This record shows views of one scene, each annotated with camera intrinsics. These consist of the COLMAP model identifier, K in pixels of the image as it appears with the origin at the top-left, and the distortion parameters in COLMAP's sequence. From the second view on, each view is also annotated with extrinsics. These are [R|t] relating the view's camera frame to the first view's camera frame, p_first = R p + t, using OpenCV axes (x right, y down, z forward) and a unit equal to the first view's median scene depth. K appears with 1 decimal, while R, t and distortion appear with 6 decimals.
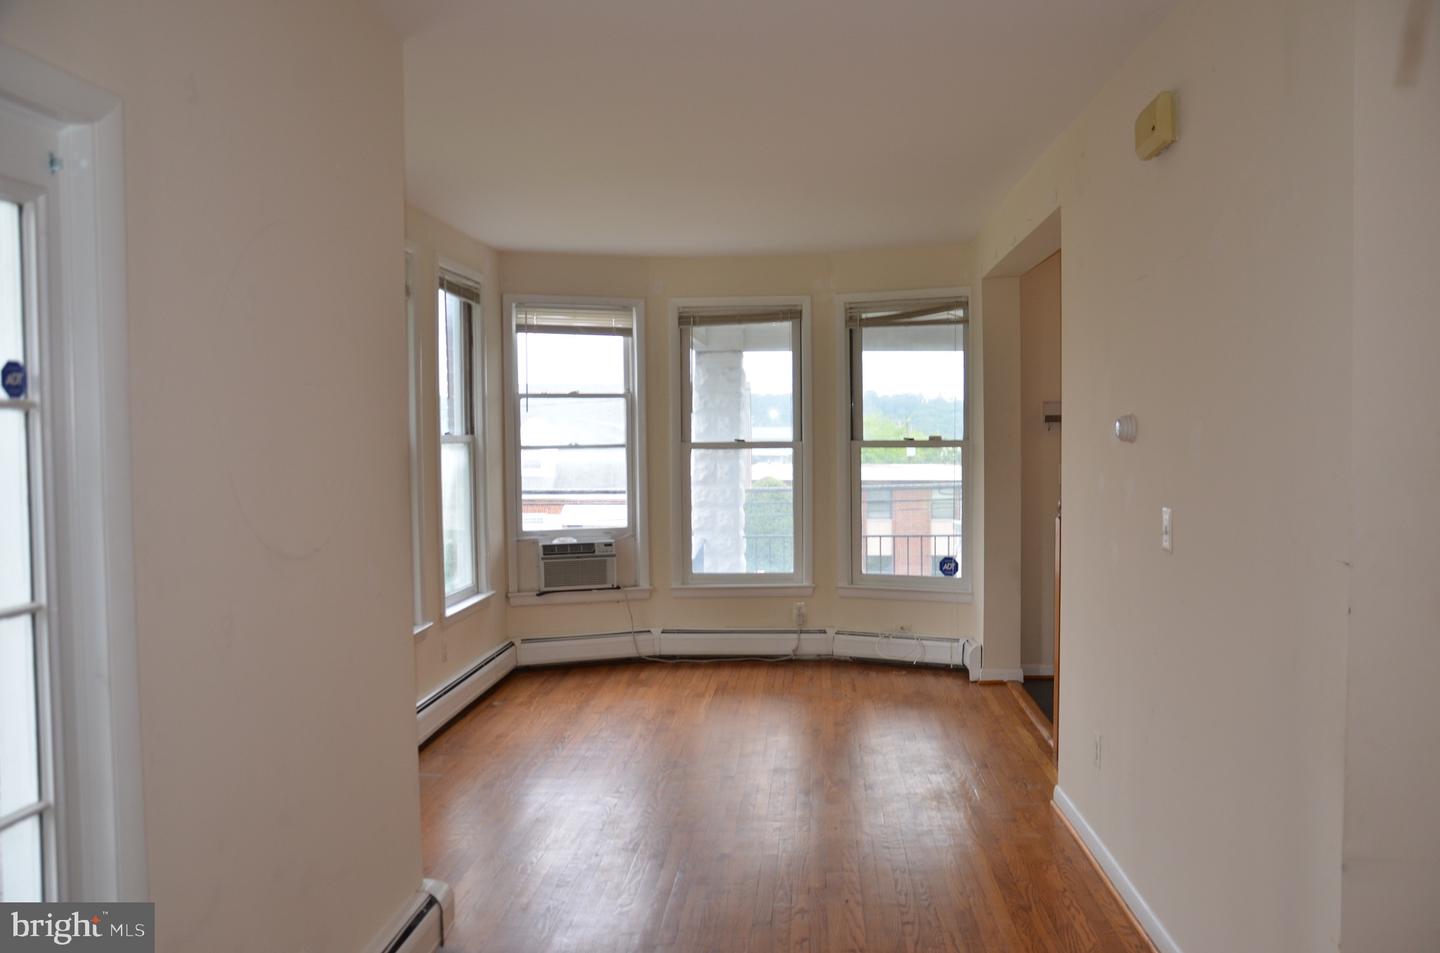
lens RADIAL K [[1107.3, 0, 717.9], [0, 1107.3, 483.4], [0, 0, 1]] dist [-0.115873, 0.005953]
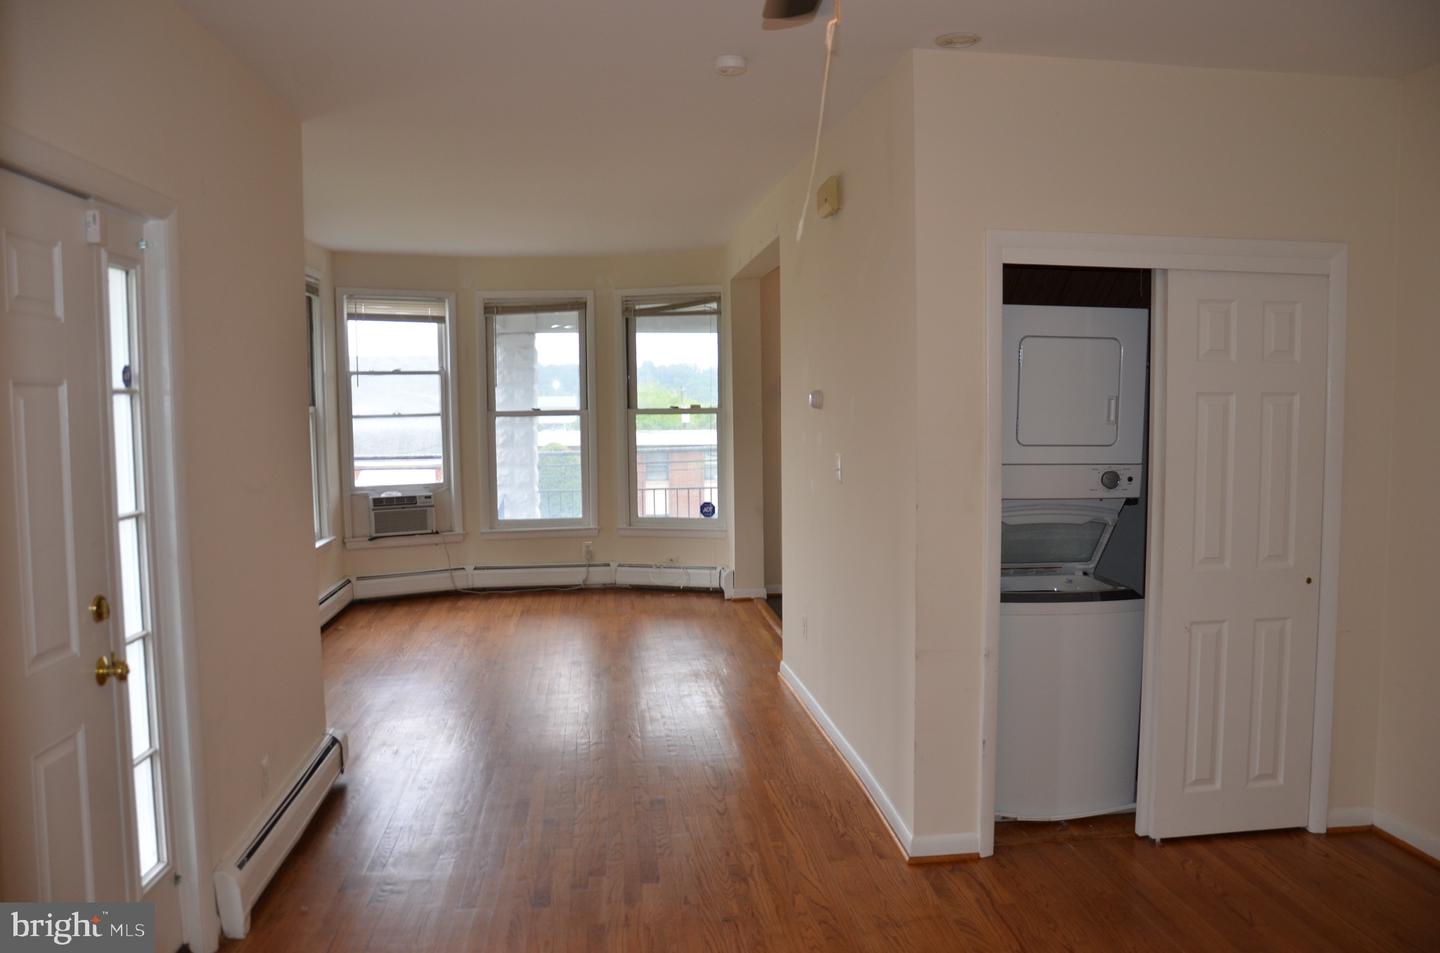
lens RADIAL K [[1107.3, 0, 732.8], [0, 1107.3, 481.2], [0, 0, 1]] dist [-0.115873, 0.005953]
pose [[0.978010, -0.017483, 0.207822, -0.023292], [0.011873, 0.999531, 0.028212, 0.008797], [-0.208218, -0.025125, 0.977760, -0.241241]]
